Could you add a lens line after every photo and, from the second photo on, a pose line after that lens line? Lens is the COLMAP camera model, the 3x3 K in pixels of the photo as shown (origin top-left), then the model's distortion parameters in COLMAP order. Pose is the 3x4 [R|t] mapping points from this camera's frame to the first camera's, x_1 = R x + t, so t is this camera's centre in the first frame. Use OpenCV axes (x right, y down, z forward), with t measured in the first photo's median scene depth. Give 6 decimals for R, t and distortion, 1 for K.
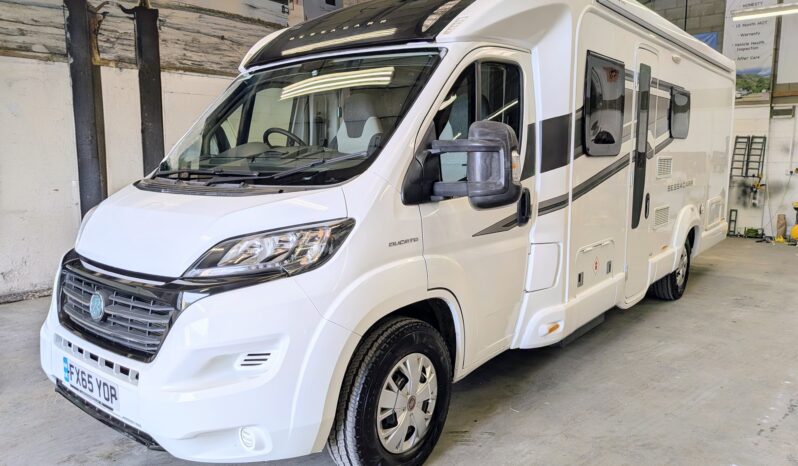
lens RADIAL K [[585.1, 0, 399.2], [0, 585.1, 236.0], [0, 0, 1]] dist [0.003612, -0.001028]
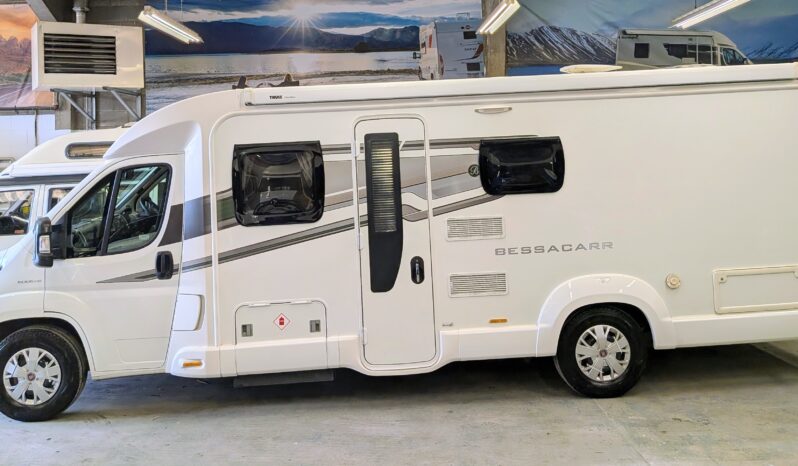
lens RADIAL K [[585.1, 0, 399.2], [0, 585.1, 236.0], [0, 0, 1]] dist [0.003612, -0.001028]
pose [[0.673259, 0.080138, -0.735051, 1.434844], [-0.066690, 0.996639, 0.047573, -0.199139], [0.736393, 0.016992, 0.676341, 0.475500]]
